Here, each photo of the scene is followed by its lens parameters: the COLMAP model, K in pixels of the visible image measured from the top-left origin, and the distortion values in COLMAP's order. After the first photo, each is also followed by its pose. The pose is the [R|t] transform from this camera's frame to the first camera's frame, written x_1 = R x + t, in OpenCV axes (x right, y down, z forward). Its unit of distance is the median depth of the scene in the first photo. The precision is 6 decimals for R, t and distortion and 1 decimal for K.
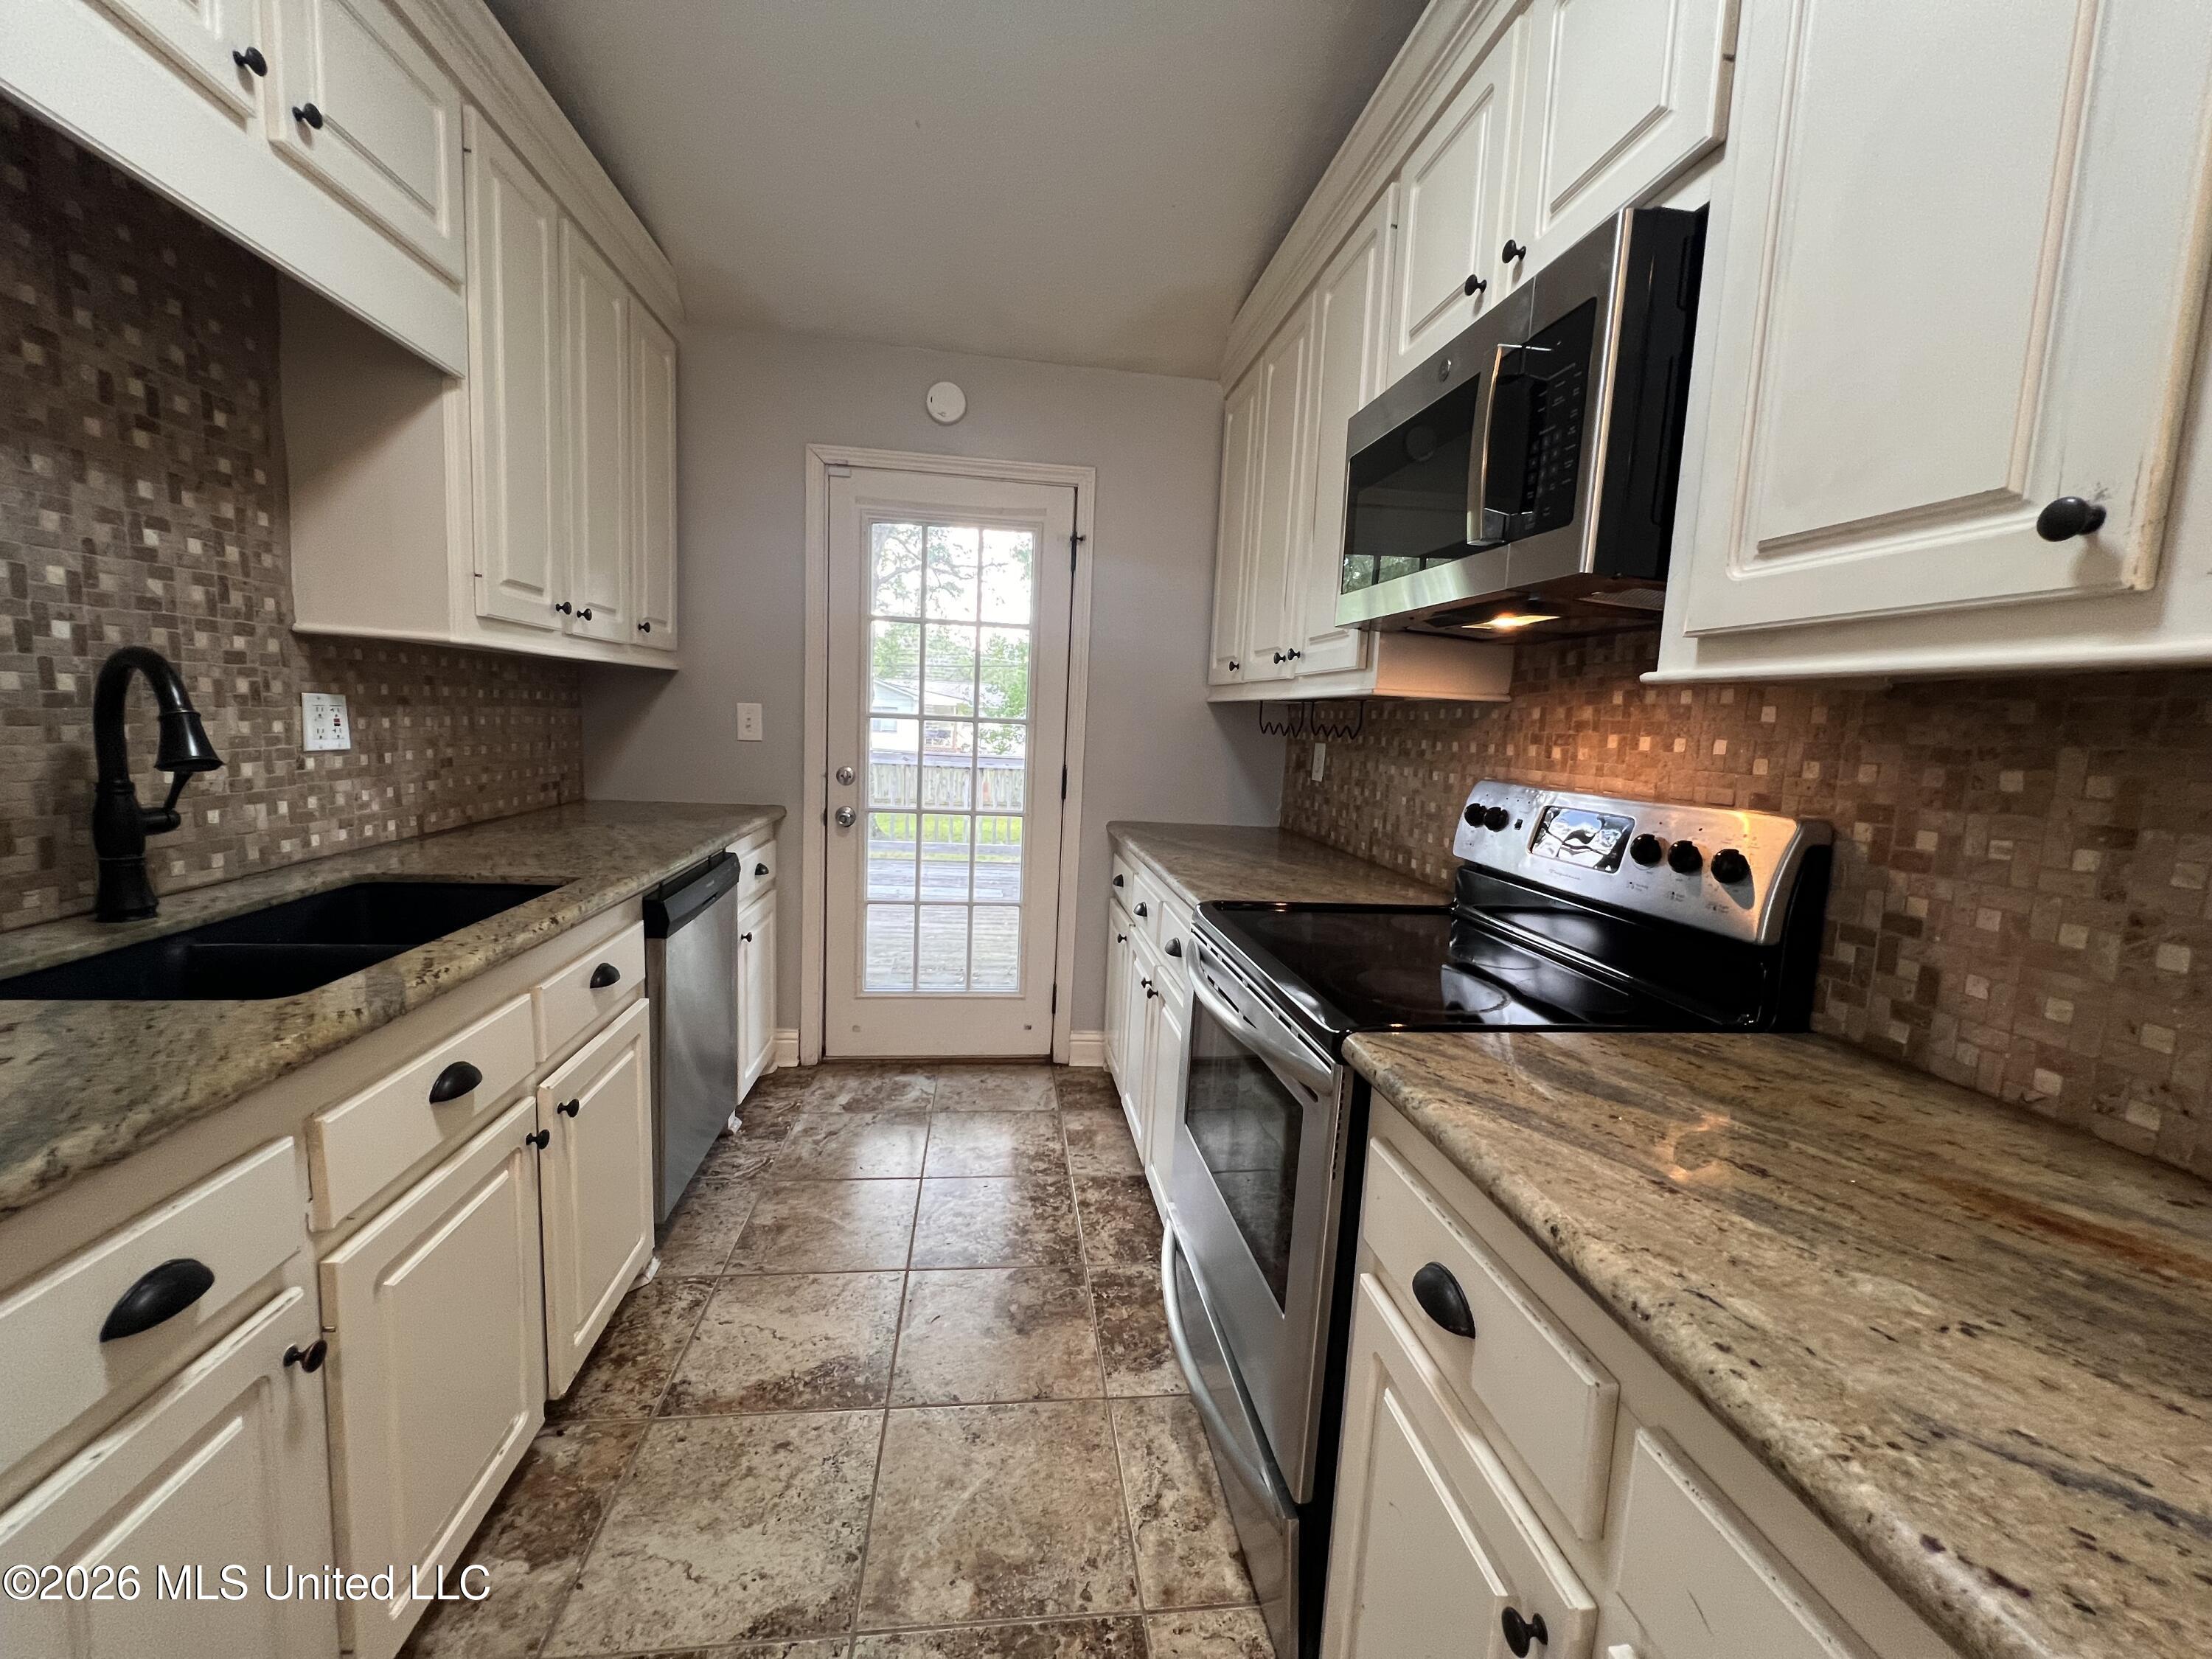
lens RADIAL K [[875.6, 0, 1100.9], [0, 875.6, 825.3], [0, 0, 1]] dist [-0.000742, 0.000144]
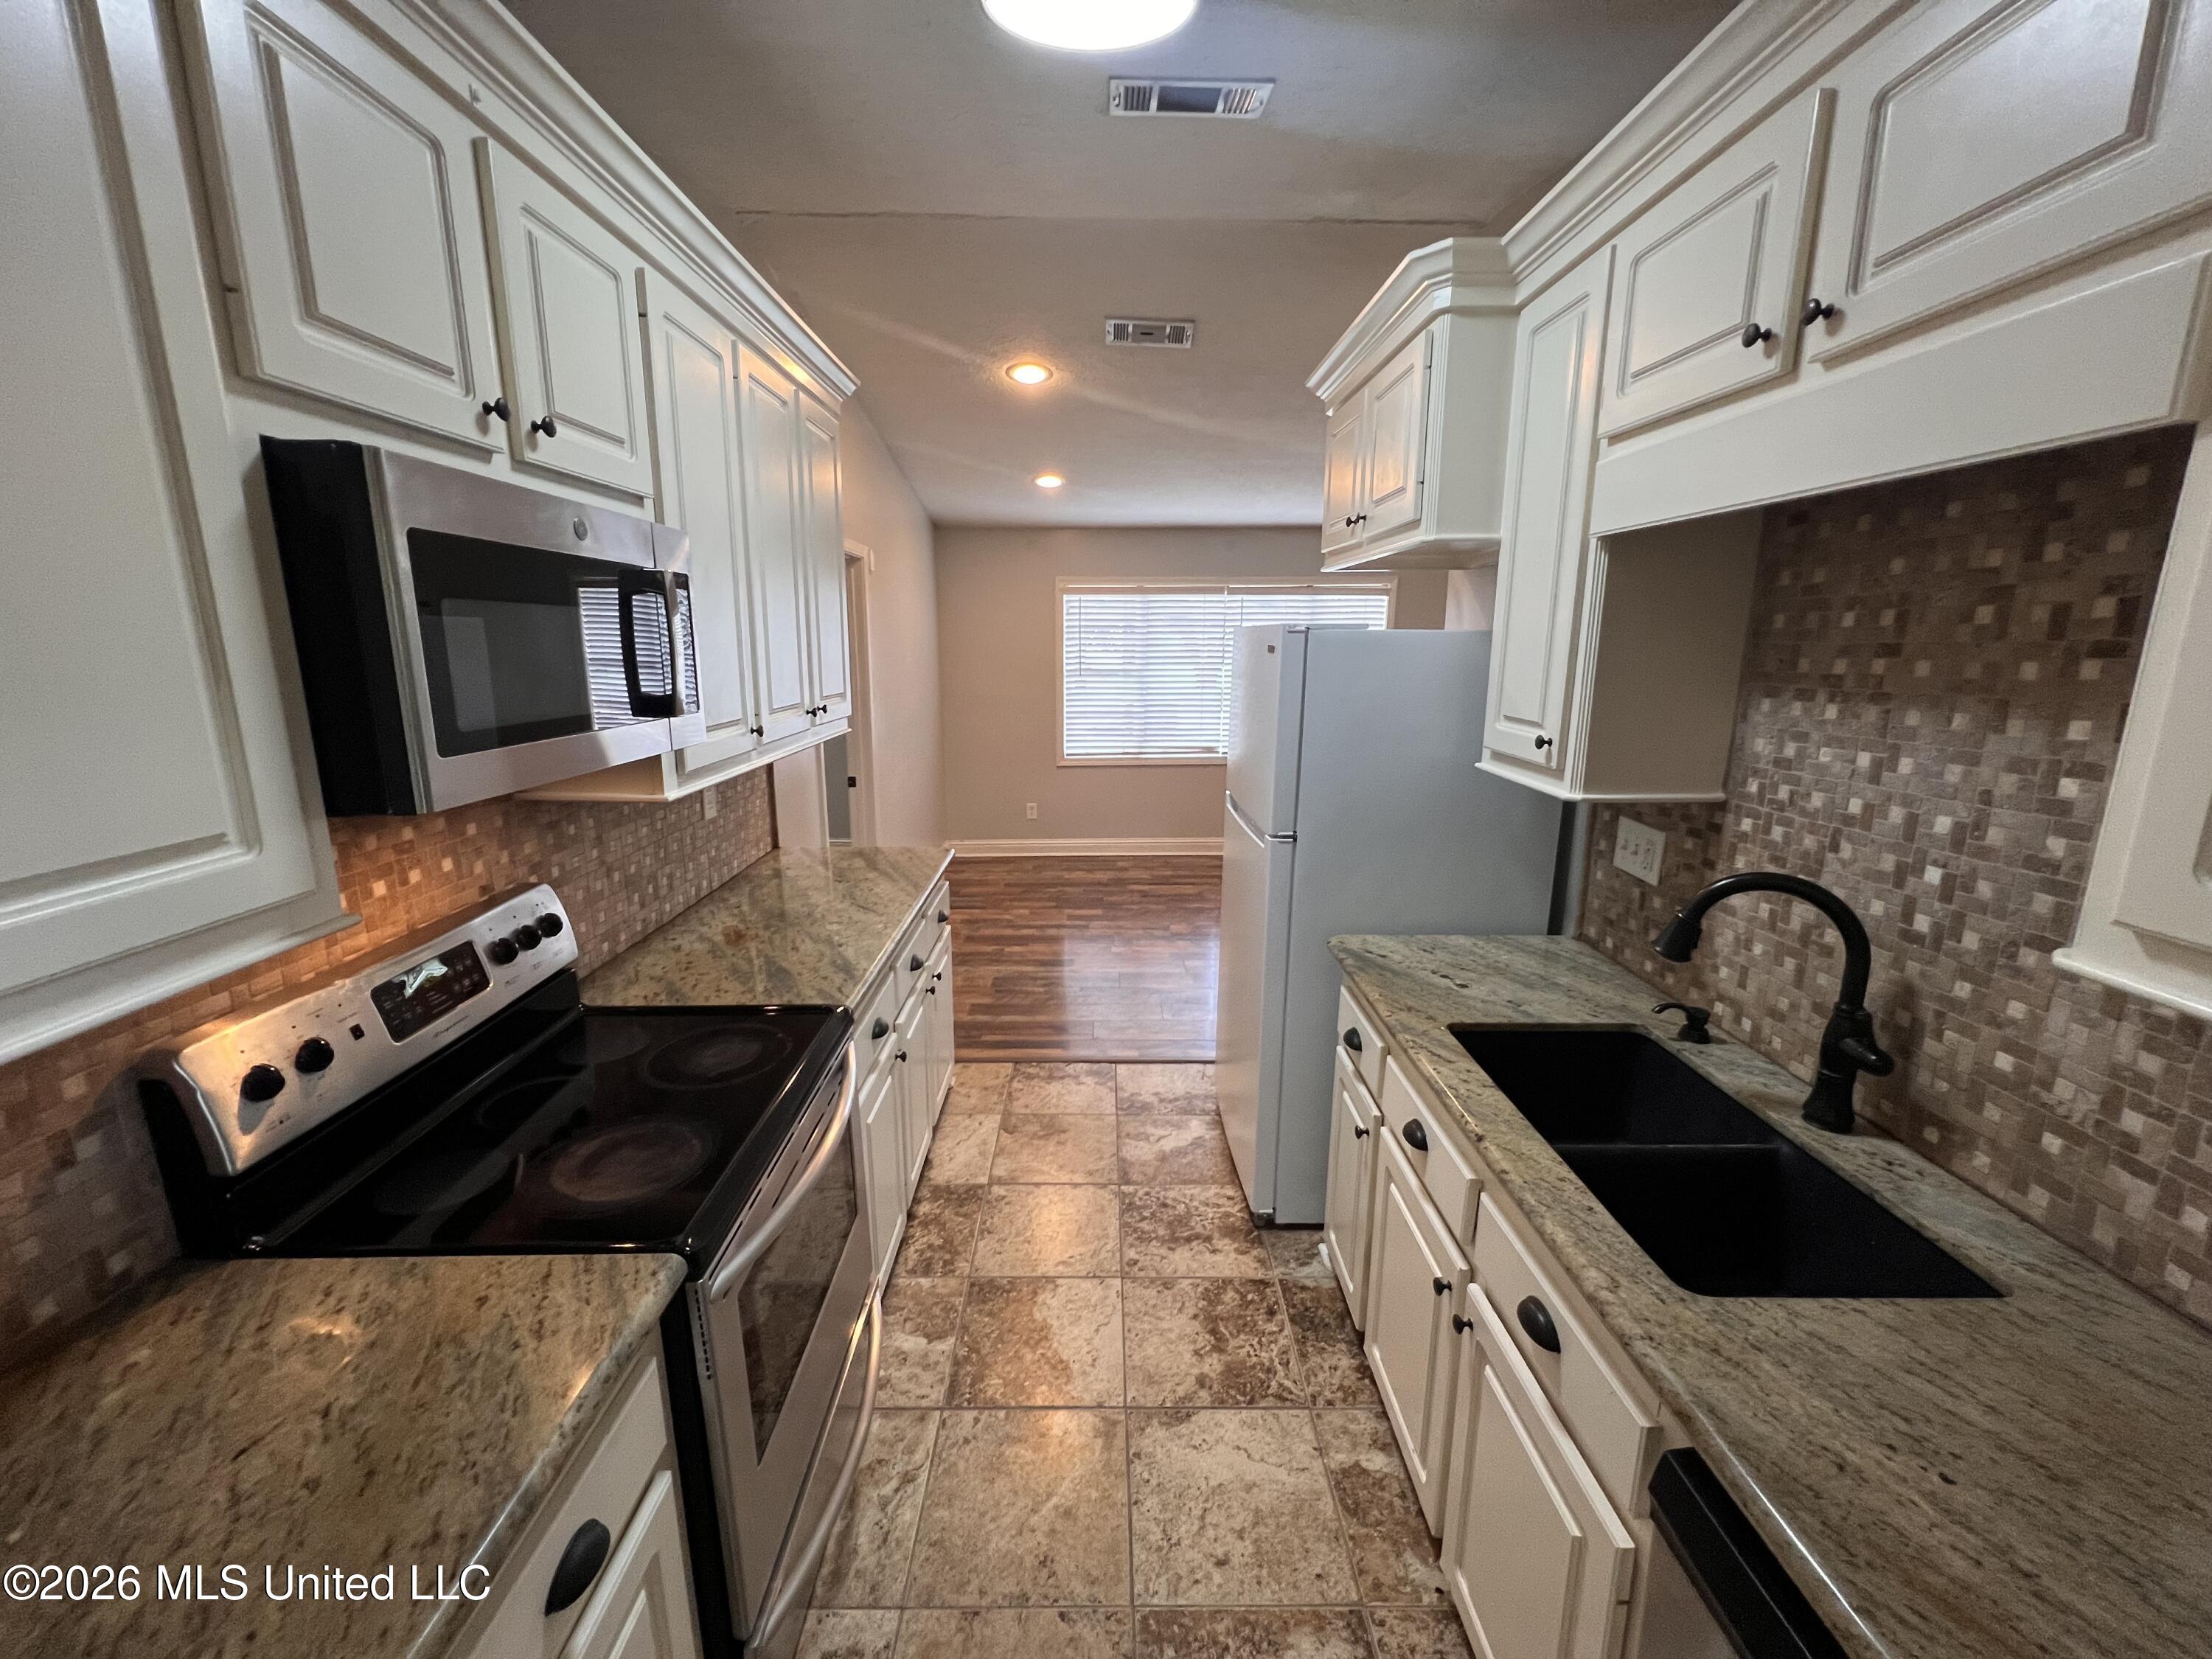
lens RADIAL K [[875.6, 0, 1095.2], [0, 875.6, 836.4], [0, 0, 1]] dist [-0.000742, 0.000144]
pose [[-0.990668, -0.073986, 0.114469, -0.269027], [-0.029749, 0.936971, 0.348137, -0.496460], [-0.133012, 0.341483, -0.930429, 1.729107]]
